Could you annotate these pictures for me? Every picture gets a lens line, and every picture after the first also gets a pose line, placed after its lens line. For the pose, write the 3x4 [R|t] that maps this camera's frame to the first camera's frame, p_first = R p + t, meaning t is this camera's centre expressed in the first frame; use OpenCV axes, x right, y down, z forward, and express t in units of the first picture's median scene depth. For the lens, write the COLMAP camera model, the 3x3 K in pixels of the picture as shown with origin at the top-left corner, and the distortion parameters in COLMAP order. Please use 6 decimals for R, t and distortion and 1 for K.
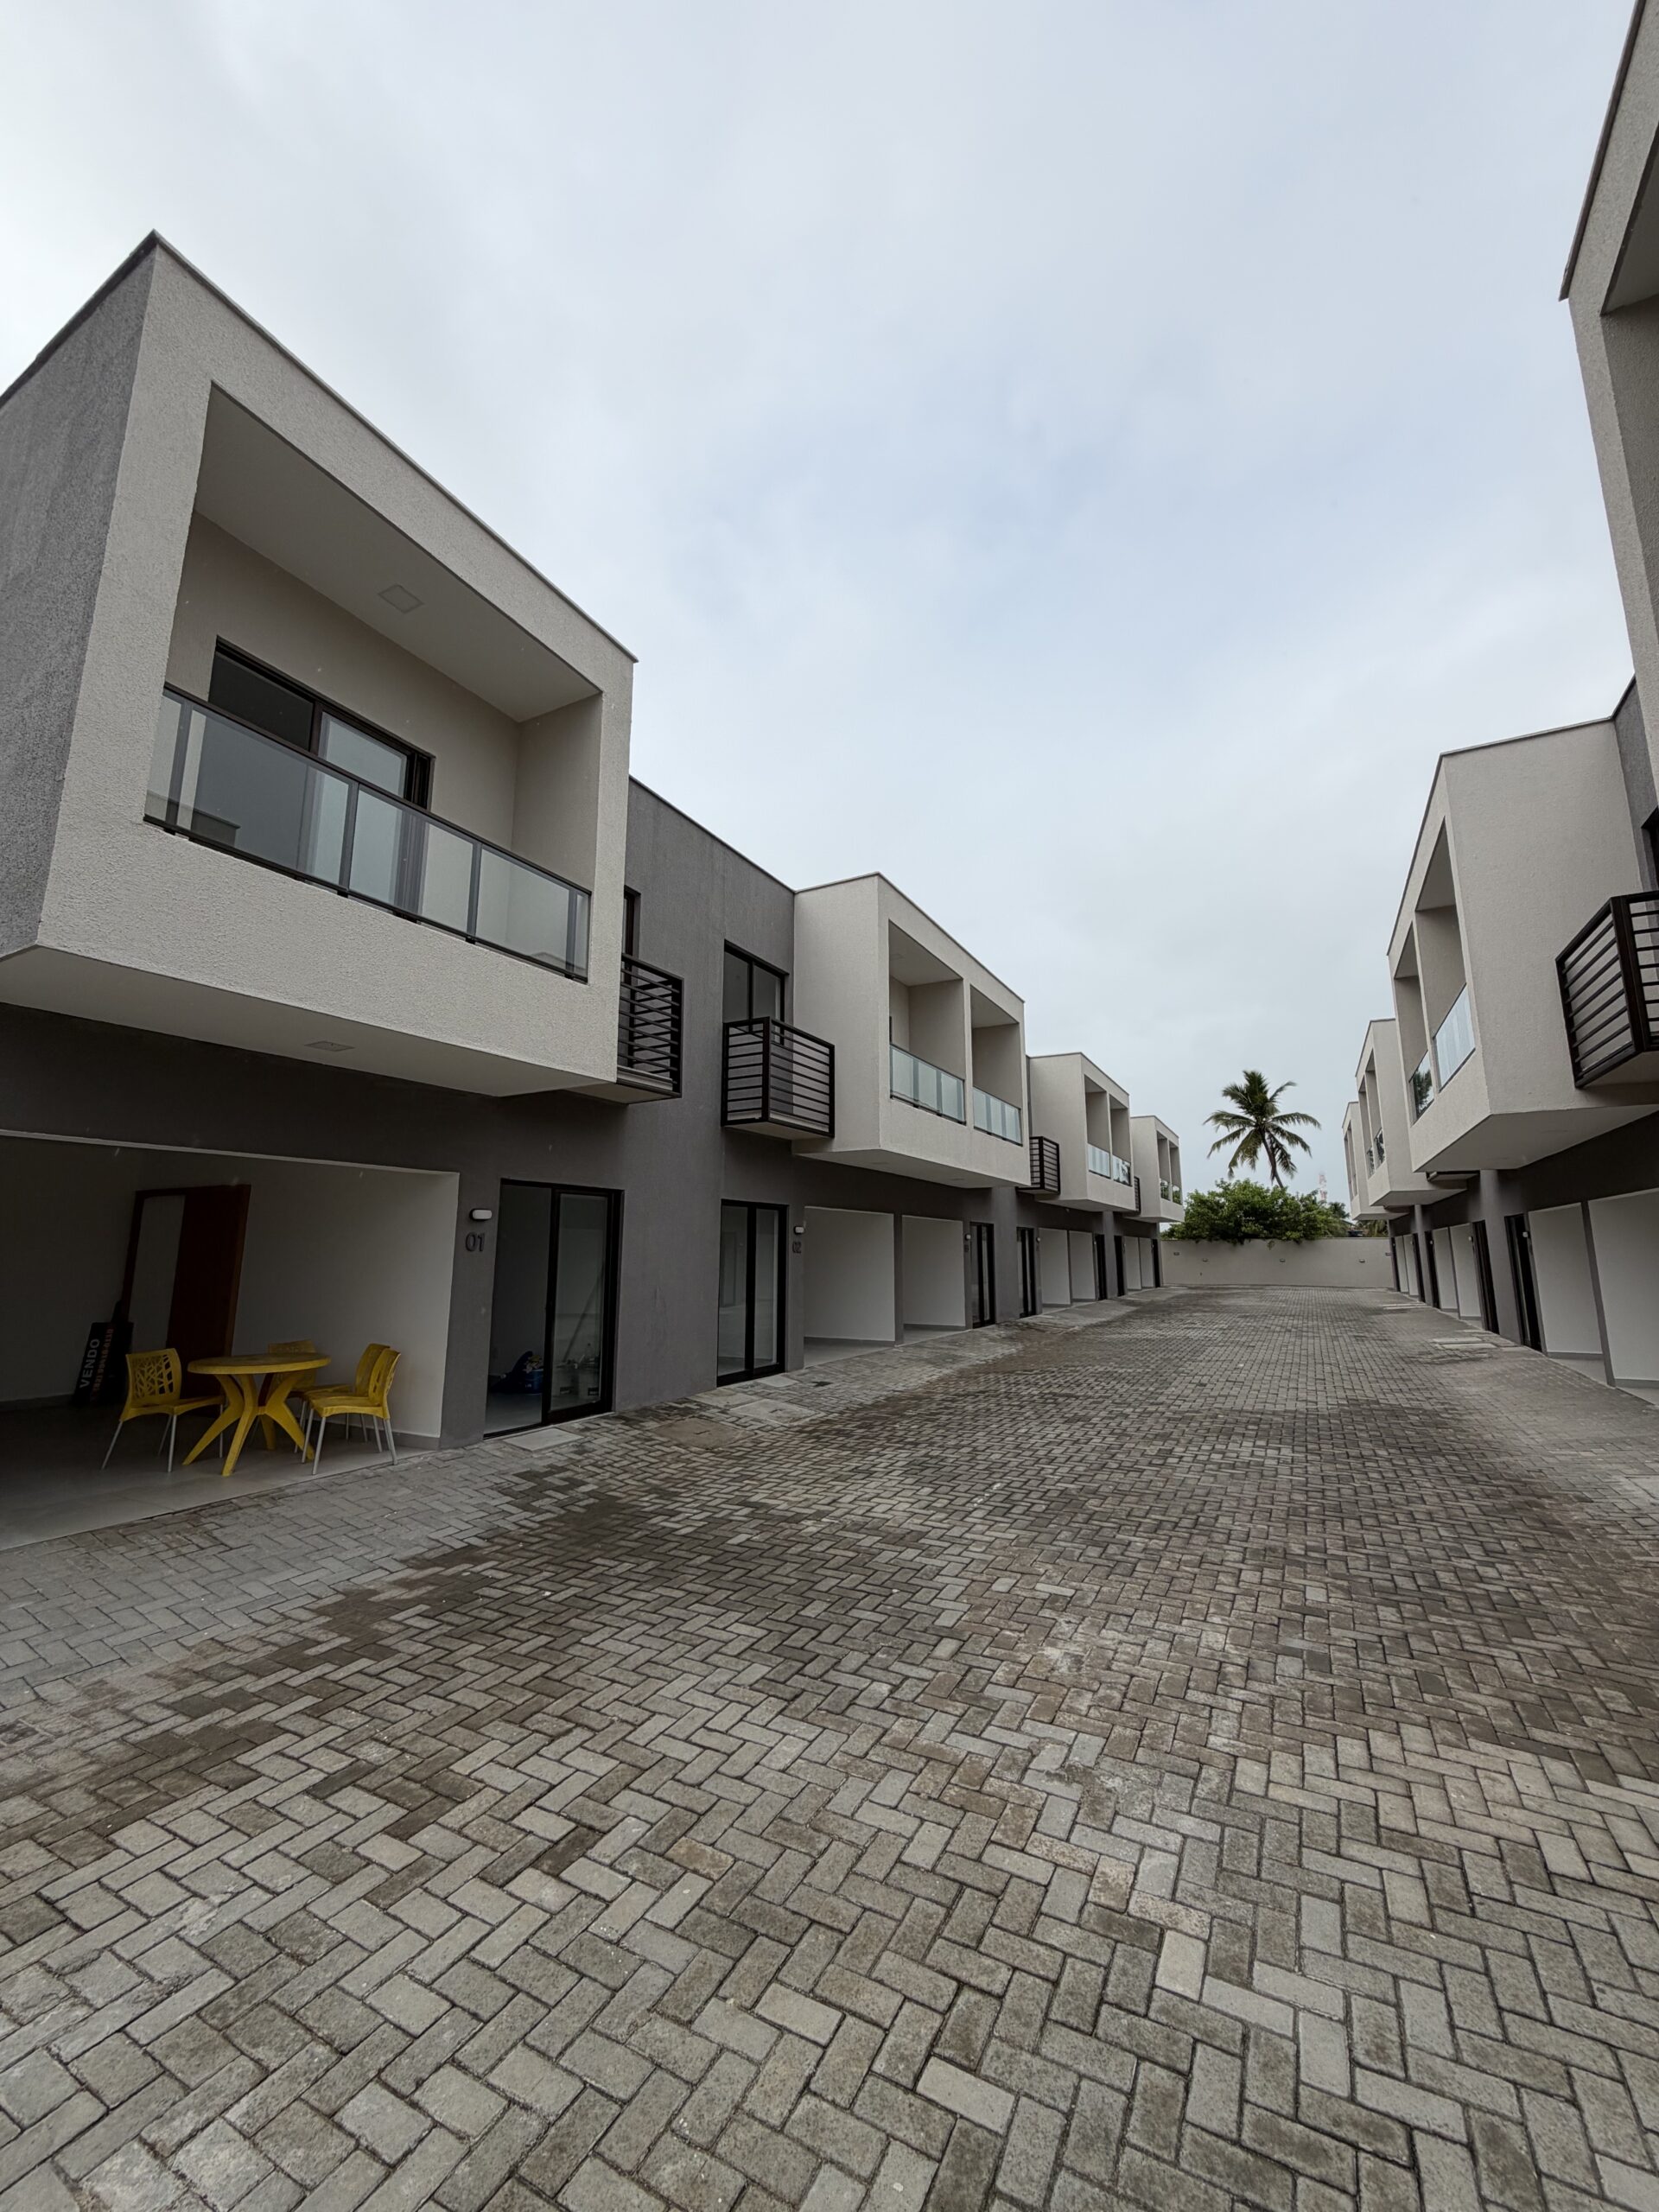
lens RADIAL K [[881.5, 0, 831.6], [0, 881.5, 1100.6], [0, 0, 1]] dist [-0.000727, -0.000129]
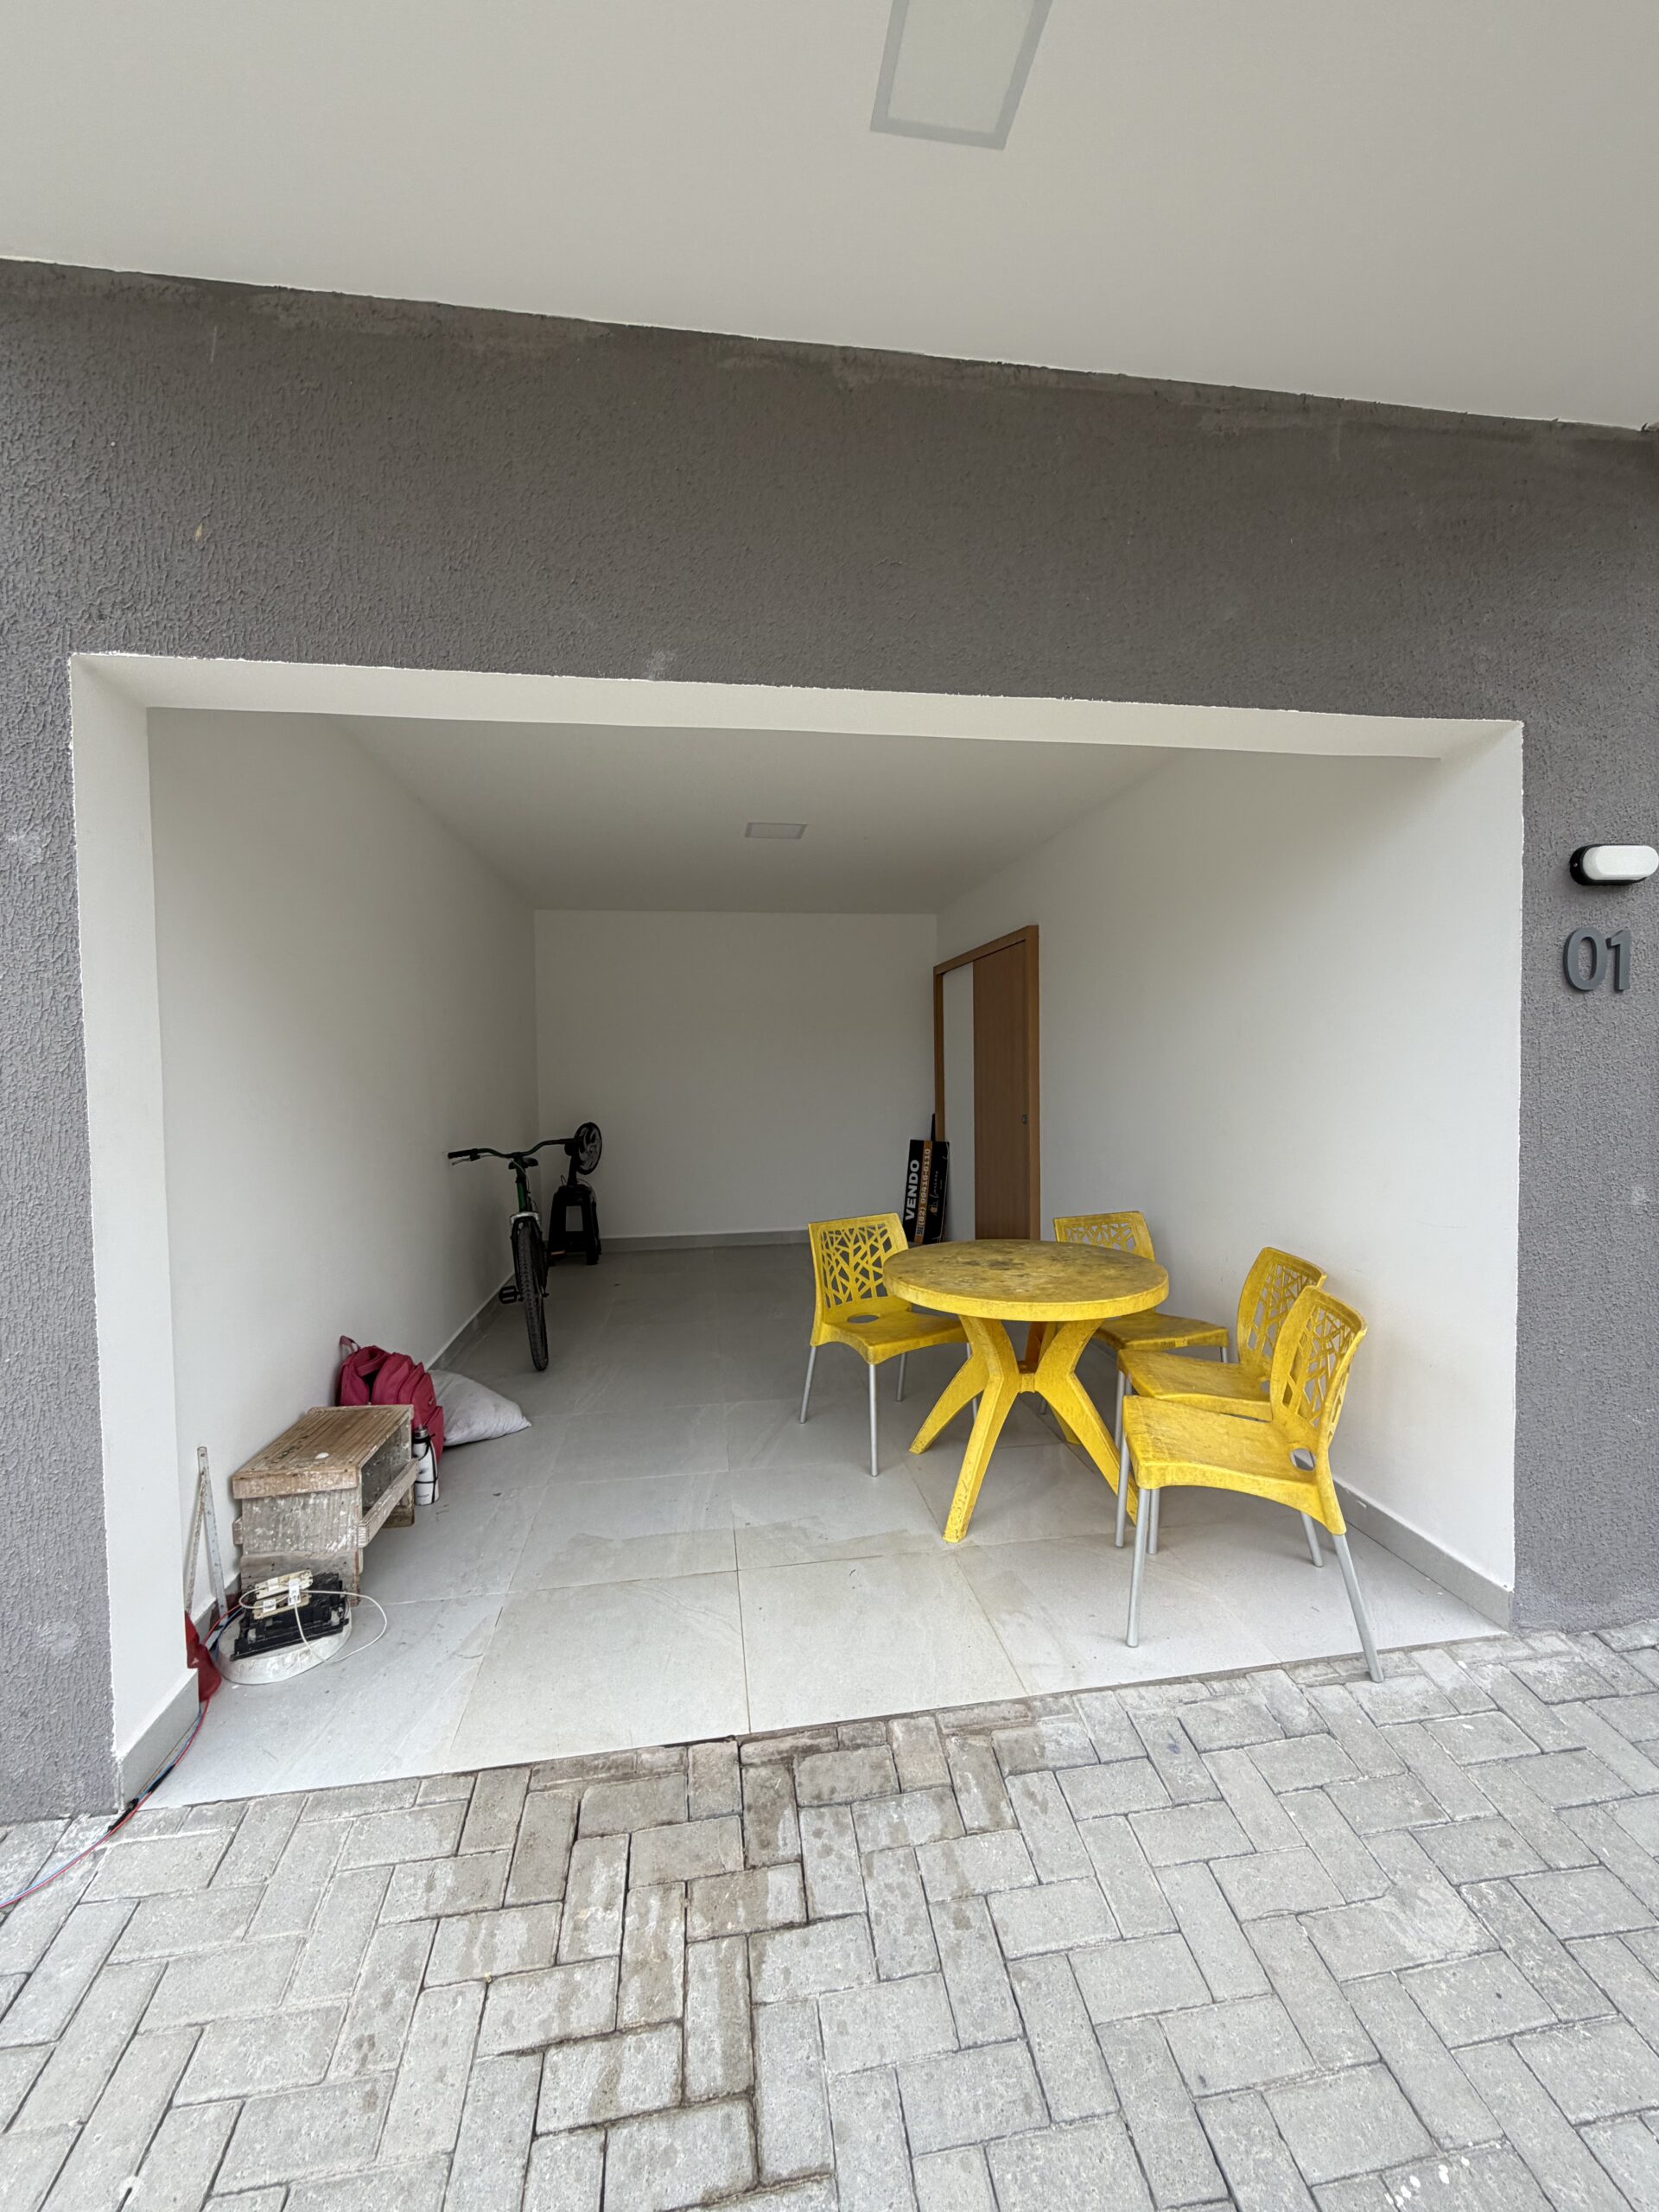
lens RADIAL K [[881.5, 0, 831.6], [0, 881.5, 1100.6], [0, 0, 1]] dist [-0.000727, -0.000129]
pose [[0.596320, 0.018010, -0.802545, -0.330687], [0.155071, 0.978333, 0.137178, 0.130203], [0.787627, -0.206254, 0.580606, 0.644941]]
